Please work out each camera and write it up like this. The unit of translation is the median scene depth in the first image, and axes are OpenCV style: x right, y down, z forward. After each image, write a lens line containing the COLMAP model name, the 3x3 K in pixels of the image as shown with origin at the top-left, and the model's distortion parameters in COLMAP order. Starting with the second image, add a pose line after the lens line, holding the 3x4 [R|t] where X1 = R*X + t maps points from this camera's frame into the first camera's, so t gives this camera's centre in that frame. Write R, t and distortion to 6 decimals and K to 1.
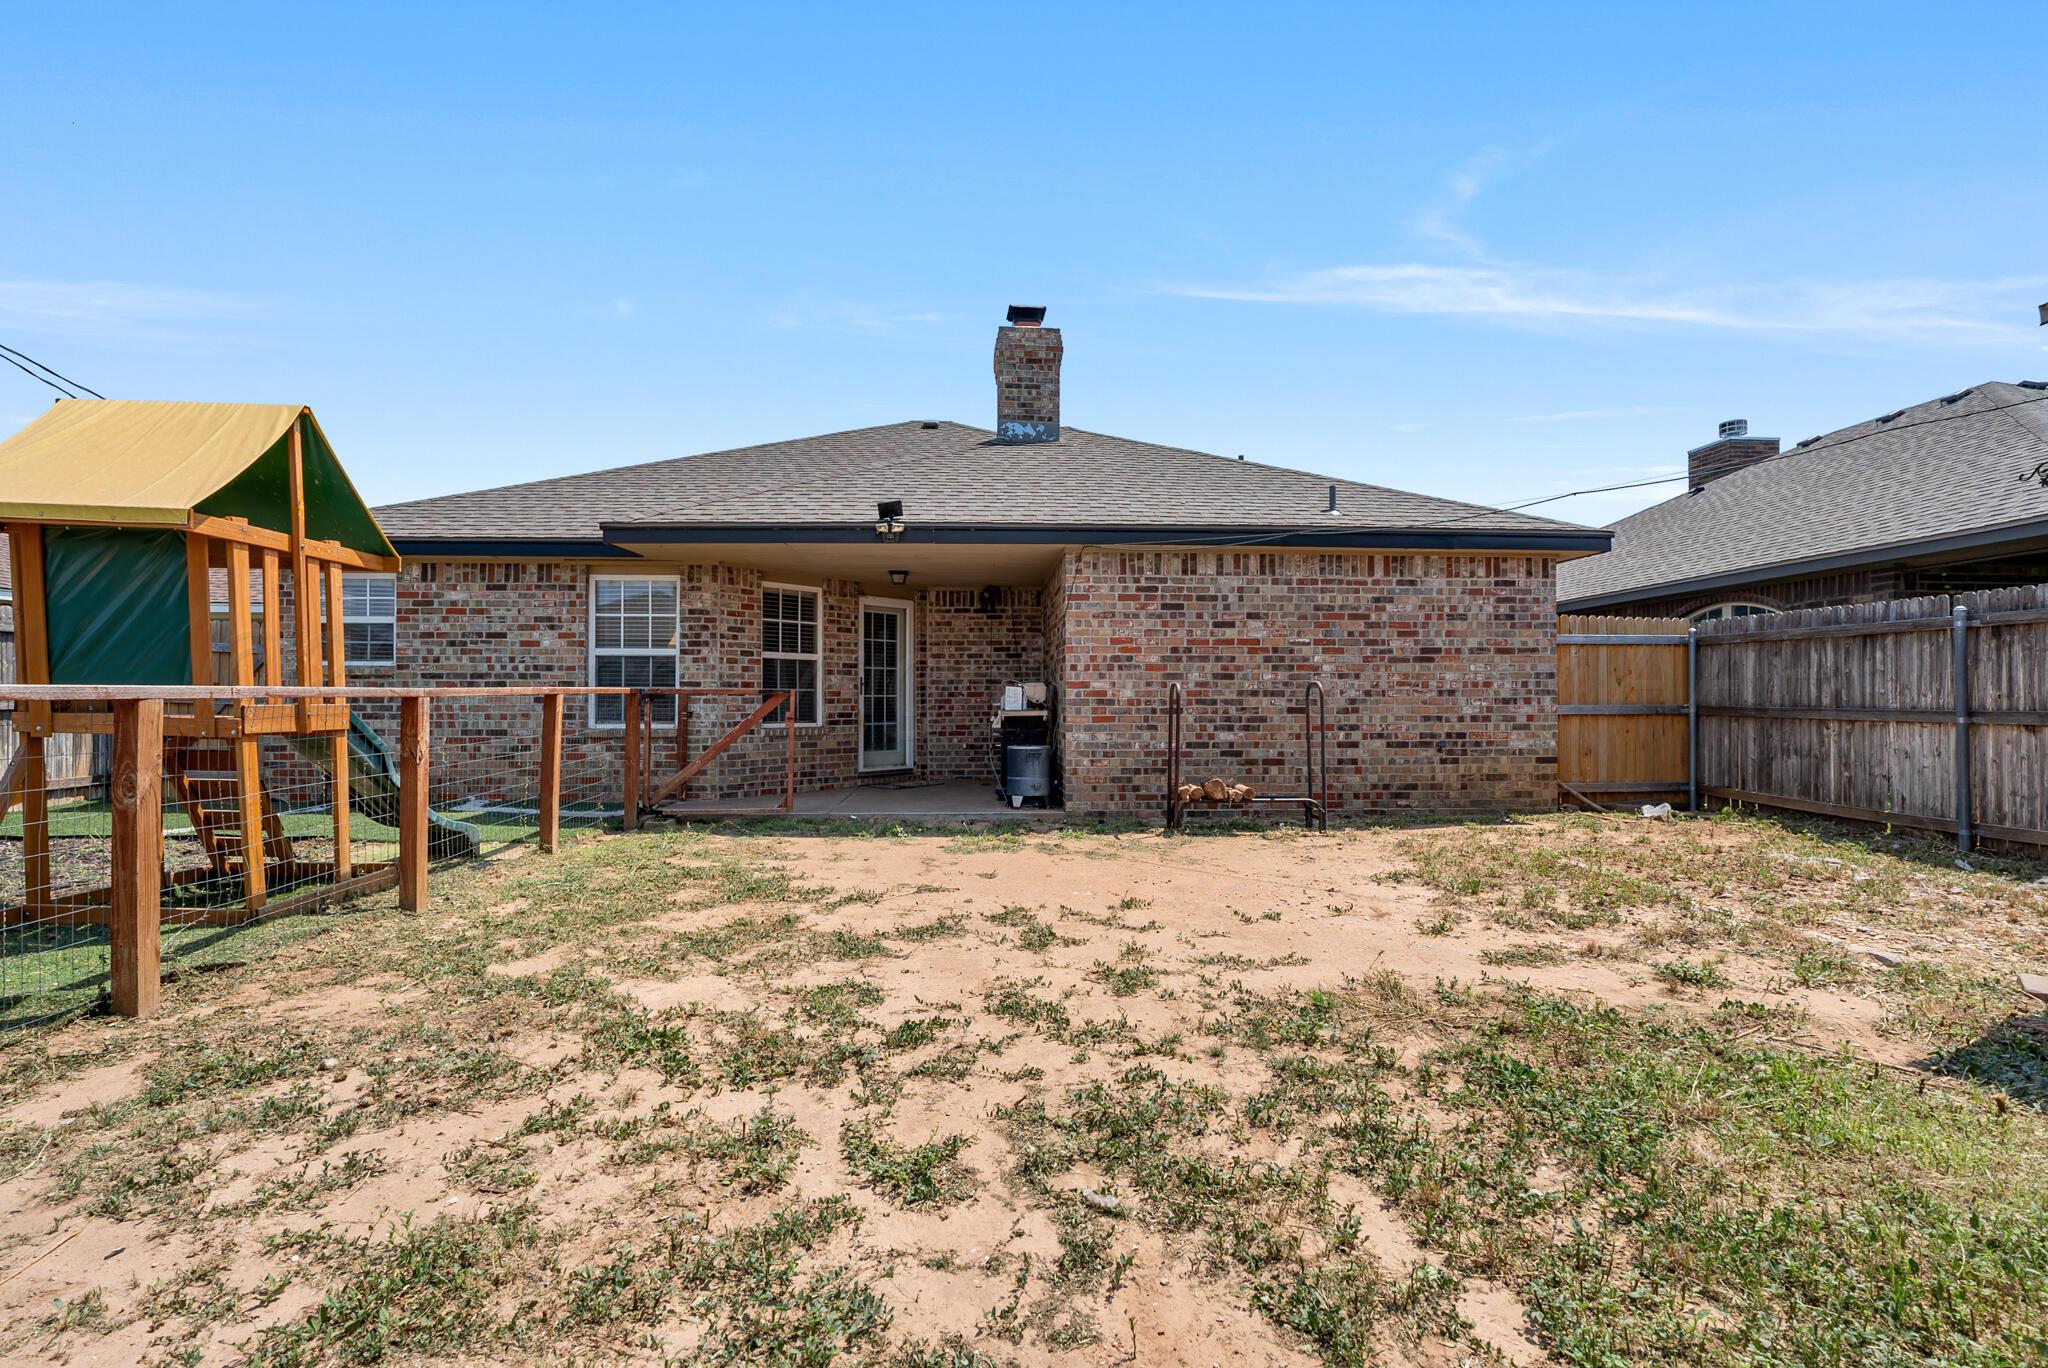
lens RADIAL K [[914.6, 0, 1024.6], [0, 914.6, 687.6], [0, 0, 1]] dist [-0.016810, 0.004711]
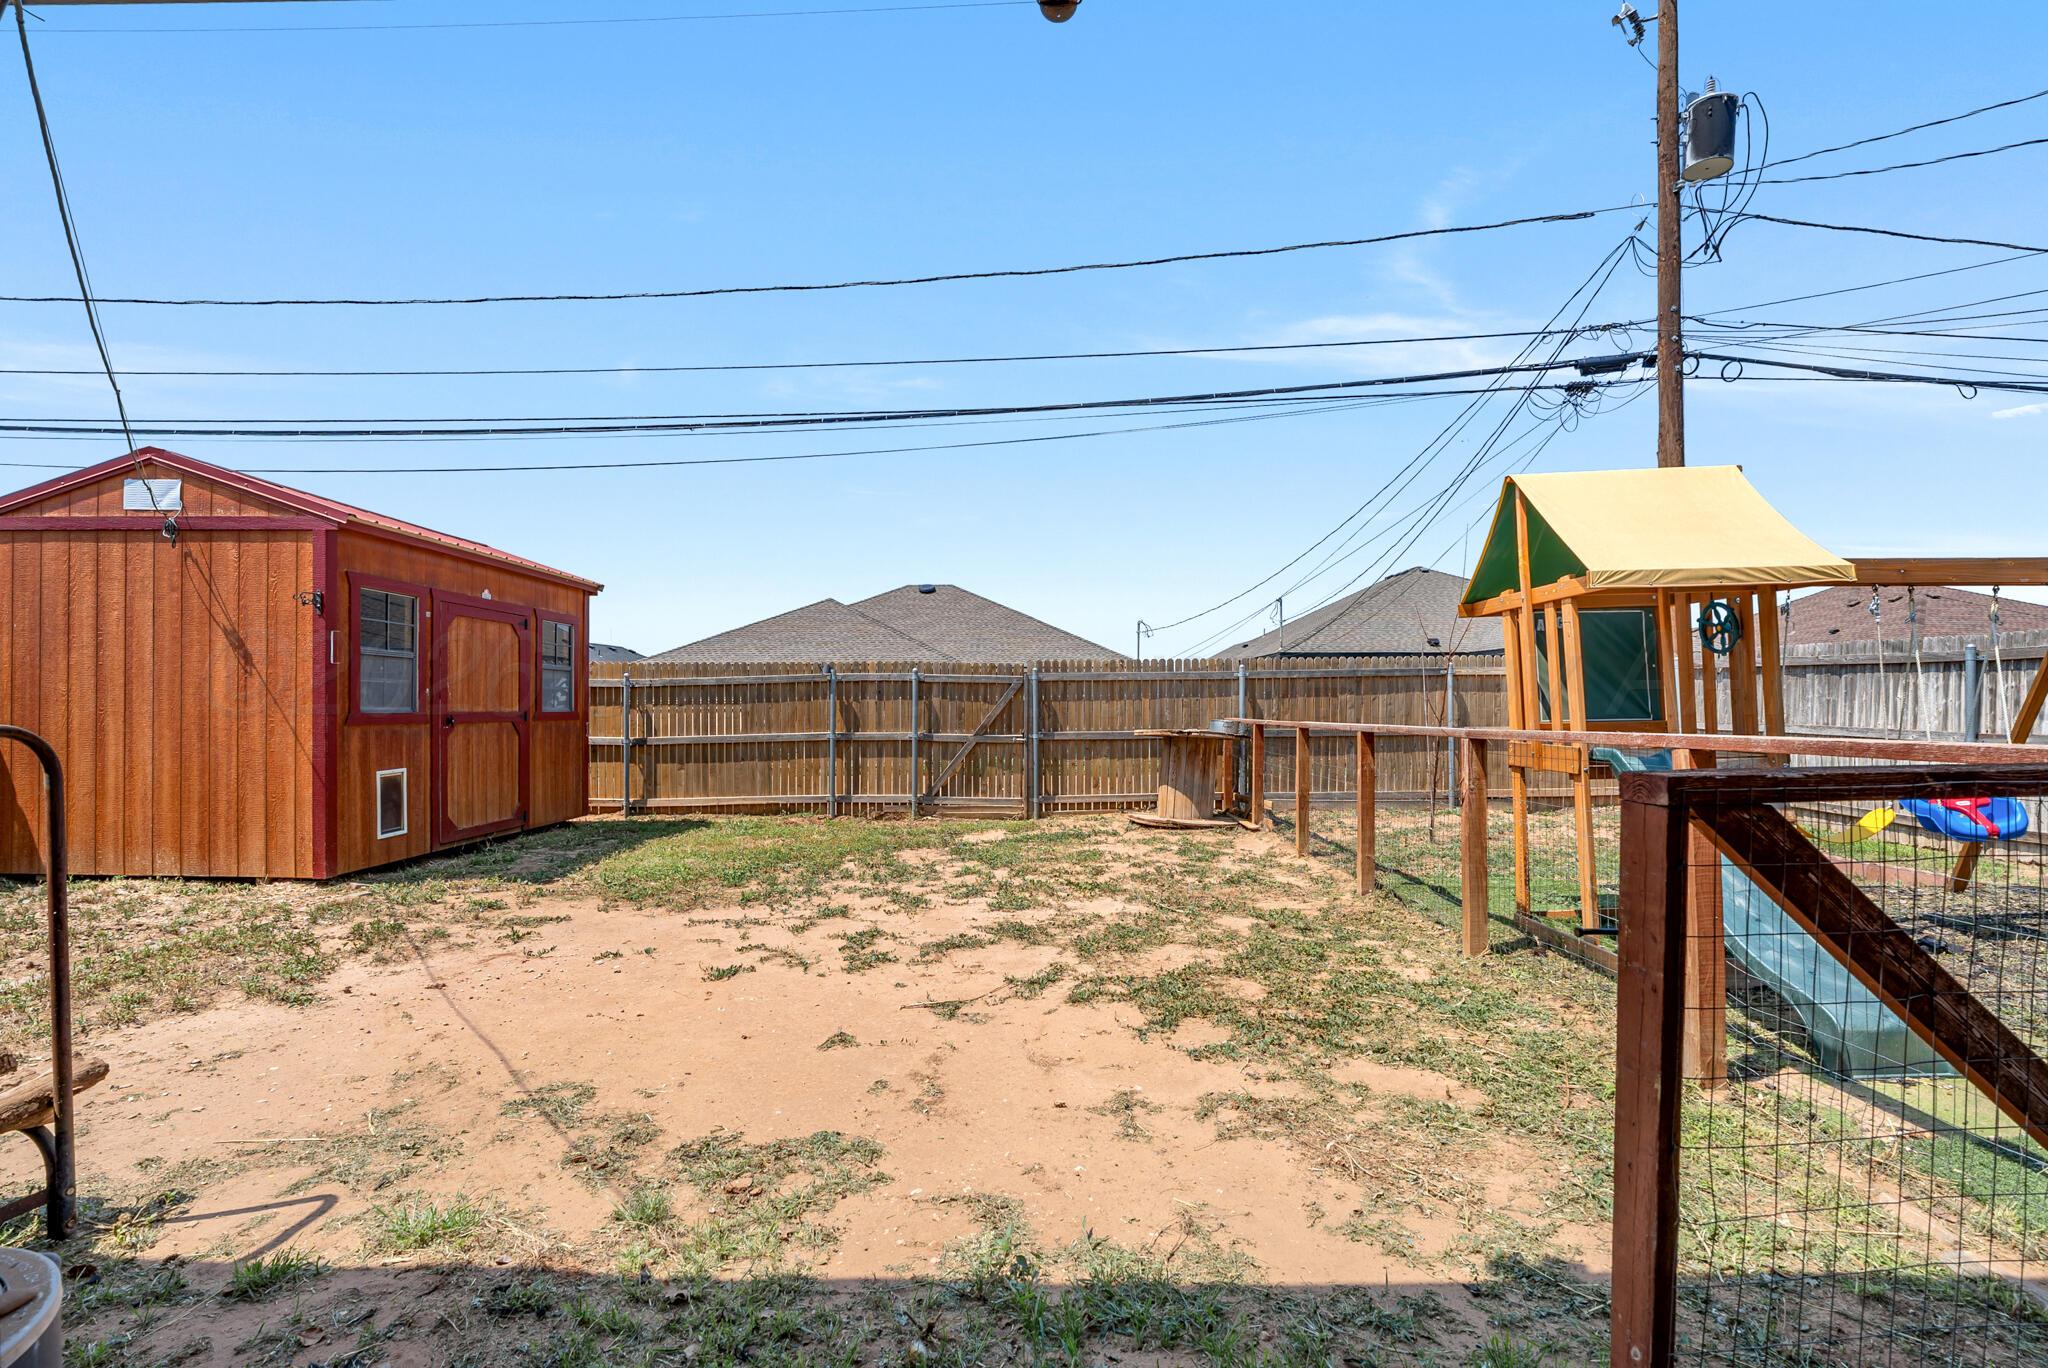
lens RADIAL K [[932.1, 0, 995.6], [0, 932.1, 688.3], [0, 0, 1]] dist [-0.000864, 0.000060]
pose [[-0.994510, 0.002797, 0.104605, -0.143589], [-0.000327, 0.999555, -0.029838, -0.007179], [-0.104642, -0.029709, -0.994066, 1.108825]]
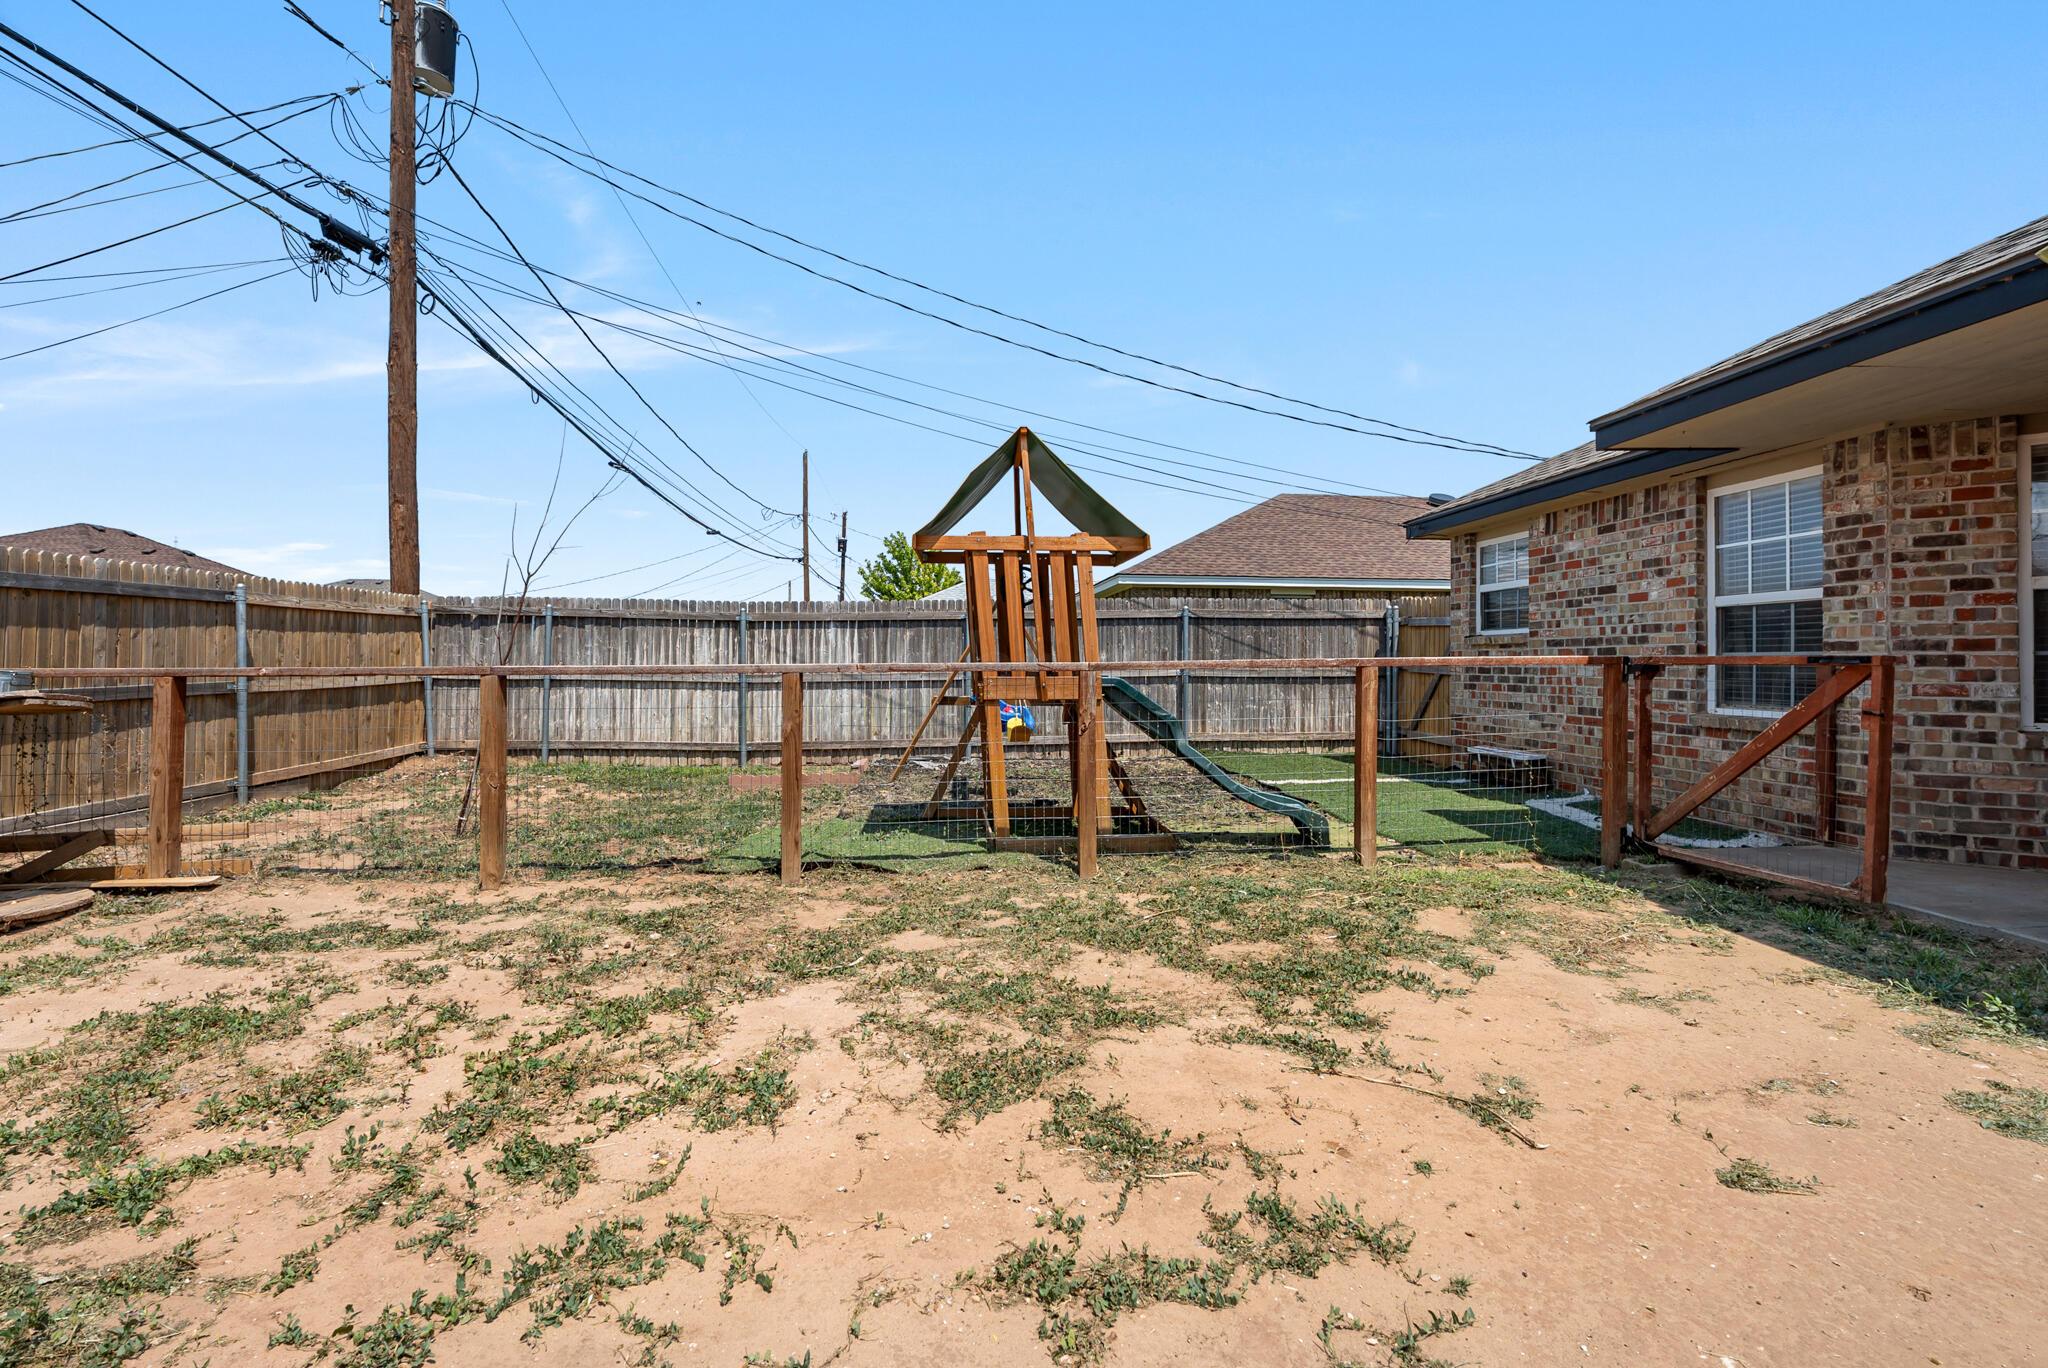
lens RADIAL K [[931.5, 0, 1025.0], [0, 931.5, 657.3], [0, 0, 1]] dist [-0.011253, -0.000189]
pose [[0.029358, -0.008723, -0.999531, 0.215039], [0.012729, 0.999884, -0.008352, 0.001517], [0.999488, -0.012478, 0.029466, 0.485026]]
